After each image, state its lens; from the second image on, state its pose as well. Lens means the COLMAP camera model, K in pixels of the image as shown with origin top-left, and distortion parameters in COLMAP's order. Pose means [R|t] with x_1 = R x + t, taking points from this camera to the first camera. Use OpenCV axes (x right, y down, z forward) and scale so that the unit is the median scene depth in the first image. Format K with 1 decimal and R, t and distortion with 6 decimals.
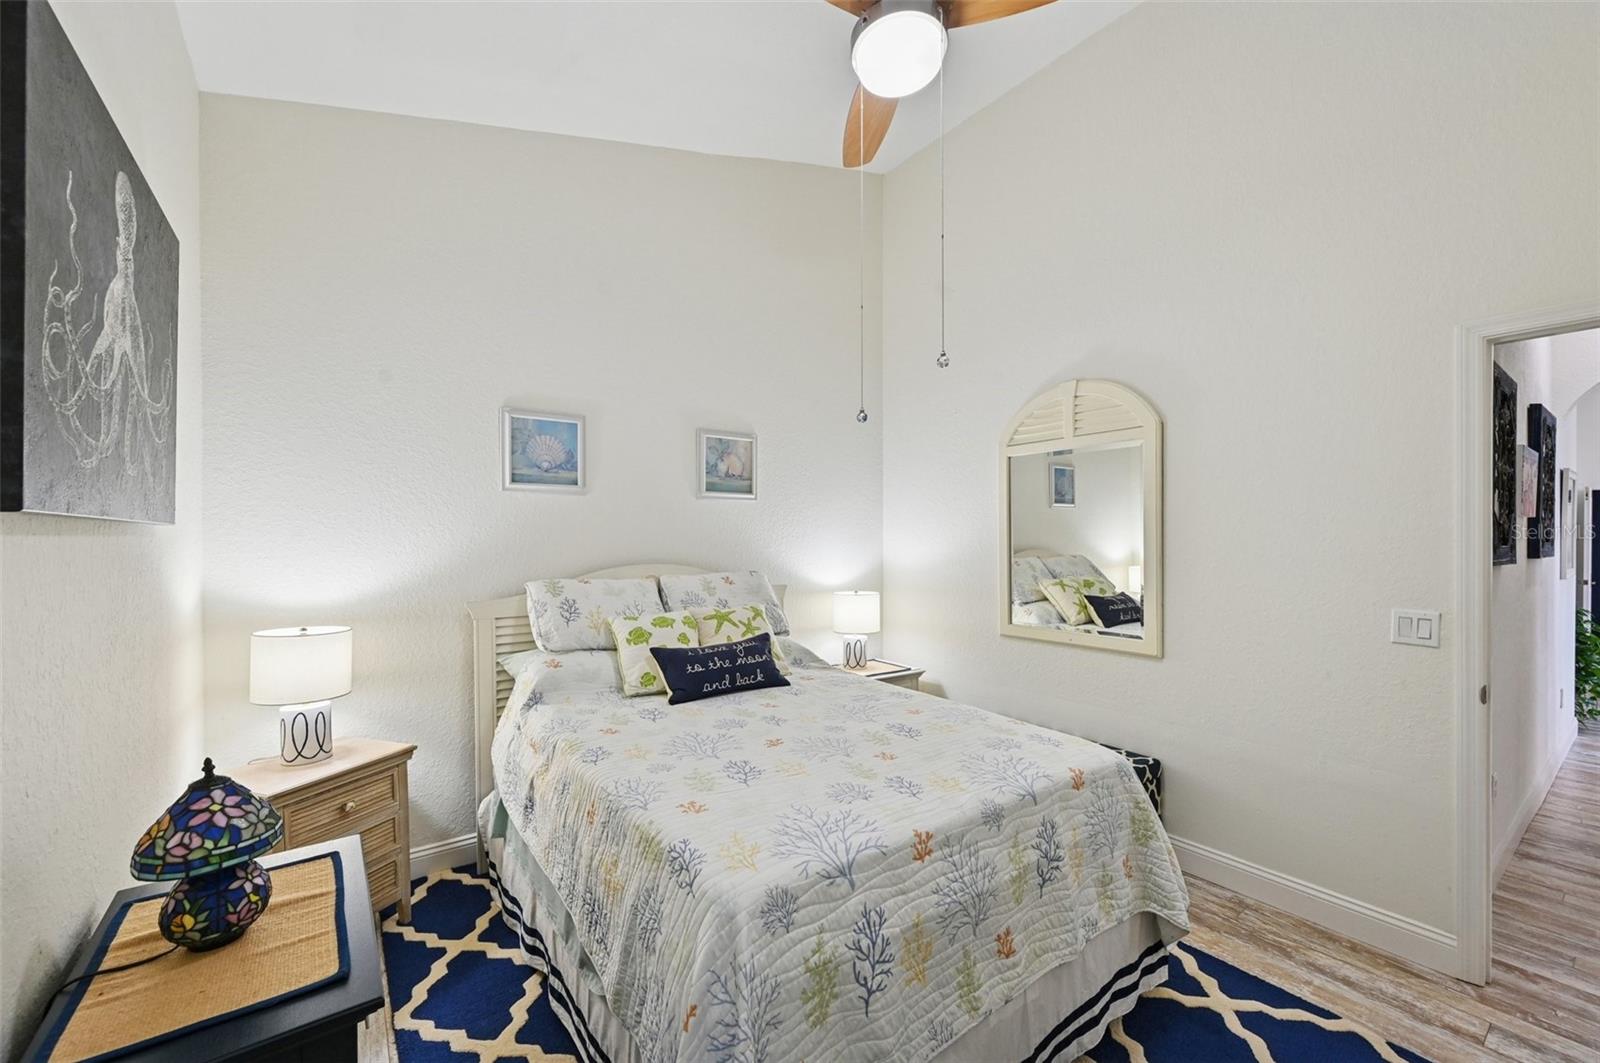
lens RADIAL K [[636.8, 0, 807.7], [0, 636.8, 533.1], [0, 0, 1]] dist [-0.003377, -0.000140]
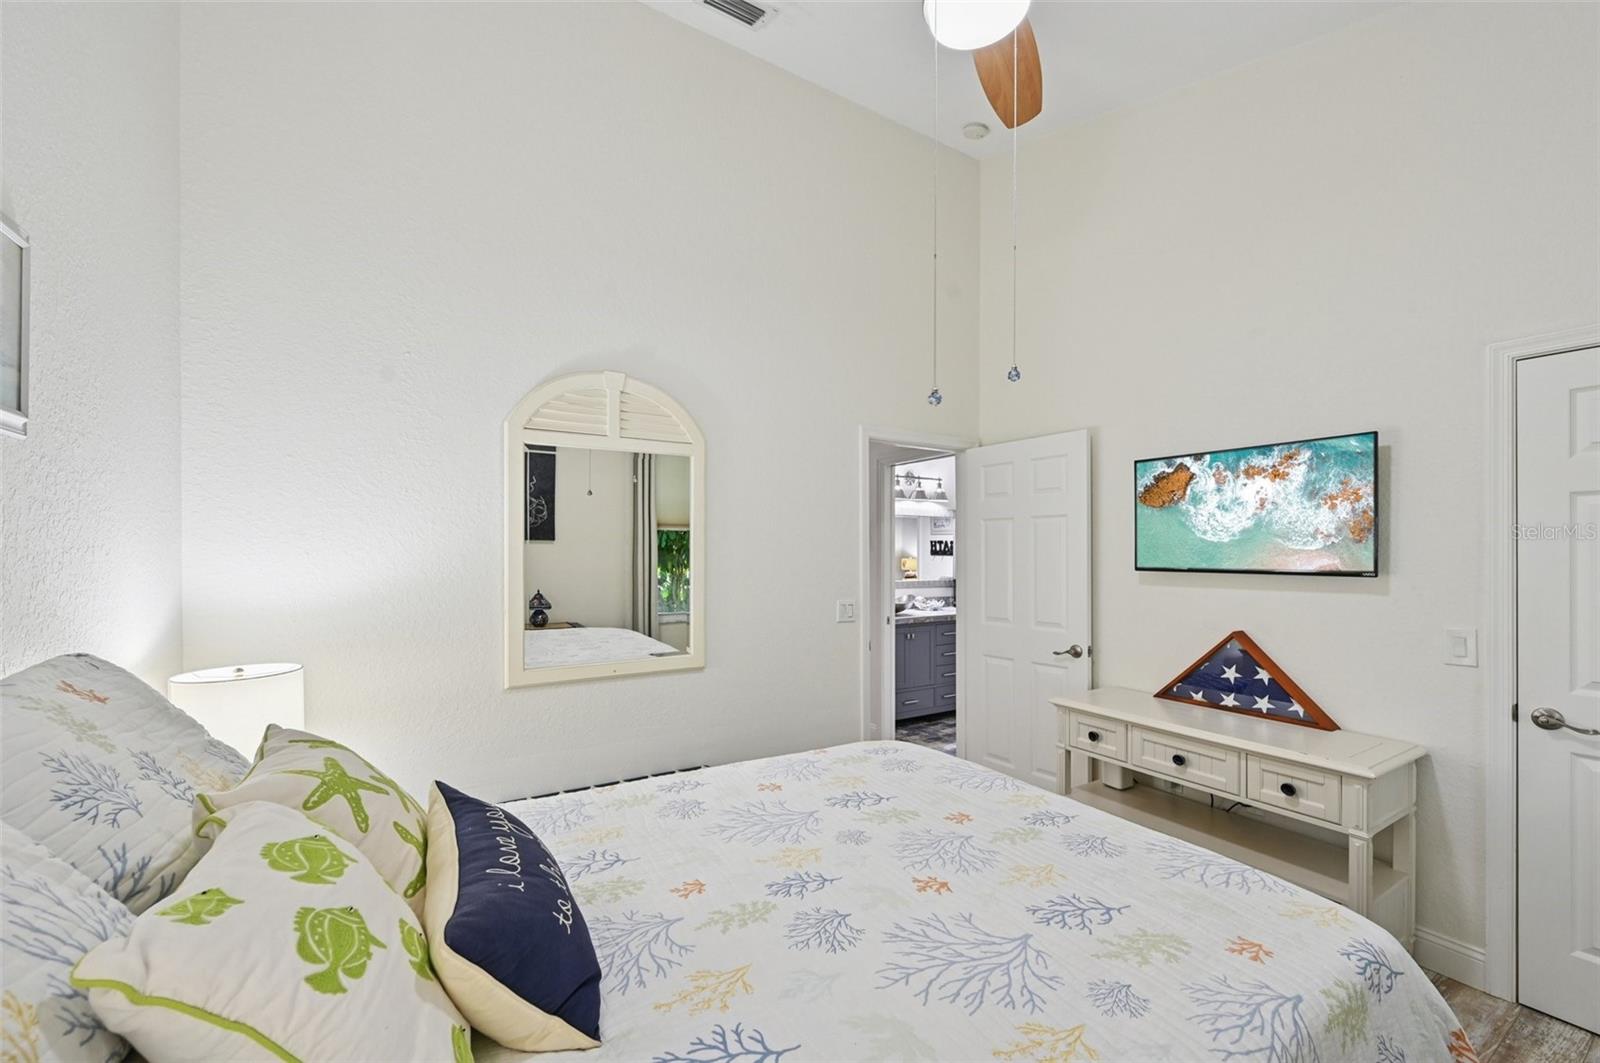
lens RADIAL K [[636.8, 0, 808.8], [0, 636.8, 548.2], [0, 0, 1]] dist [-0.003377, -0.000140]
pose [[0.084403, 0.010414, 0.996377, -0.600338], [-0.003077, 0.999943, -0.010191, 0.011002], [-0.996427, -0.002206, 0.084431, 0.947040]]
